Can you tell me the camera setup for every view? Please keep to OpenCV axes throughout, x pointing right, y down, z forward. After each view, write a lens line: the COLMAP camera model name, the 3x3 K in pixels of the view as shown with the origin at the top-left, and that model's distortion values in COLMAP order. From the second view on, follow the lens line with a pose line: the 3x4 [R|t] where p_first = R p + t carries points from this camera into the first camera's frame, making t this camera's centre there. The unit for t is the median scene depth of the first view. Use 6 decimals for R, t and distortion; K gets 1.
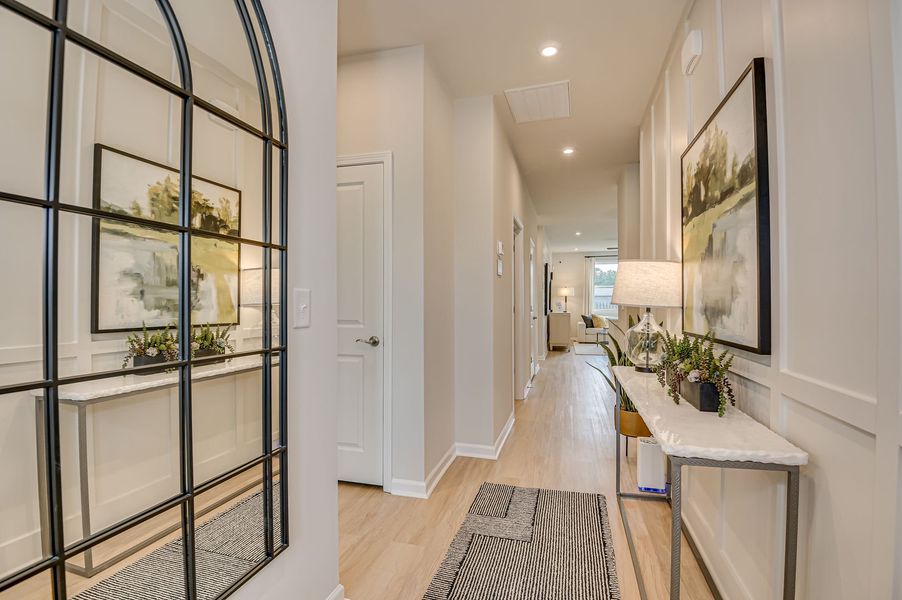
lens RADIAL K [[442.2, 0, 451.0], [0, 442.2, 300.0], [0, 0, 1]] dist [-0.001216, -0.000115]
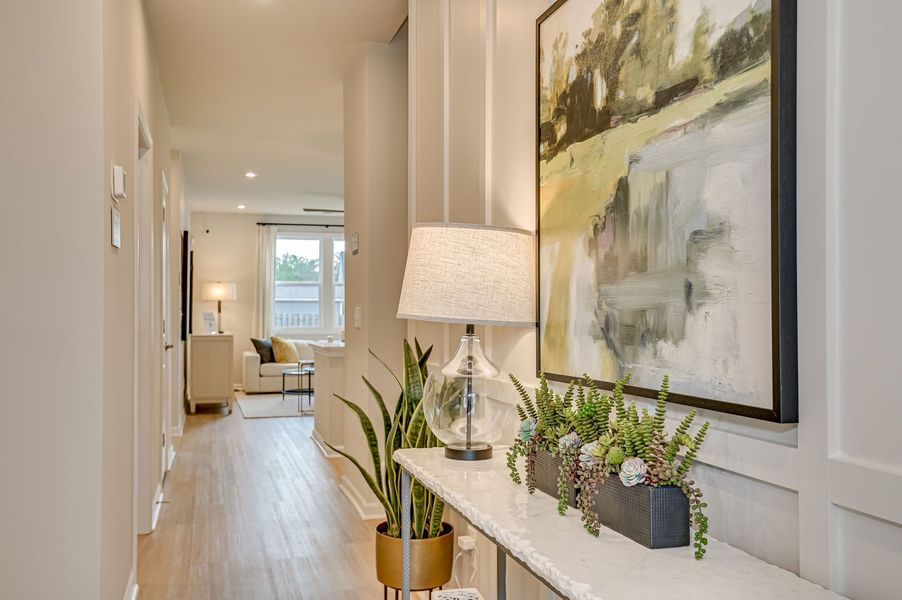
lens RADIAL K [[861.2, 0, 451.0], [0, 861.2, 300.0], [0, 0, 1]] dist [0.086177, -0.002879]
pose [[0.861541, 0.010934, 0.507571, -0.057699], [-0.005976, 0.999917, -0.011397, 0.001431], [-0.507654, 0.006786, 0.861535, 0.221203]]
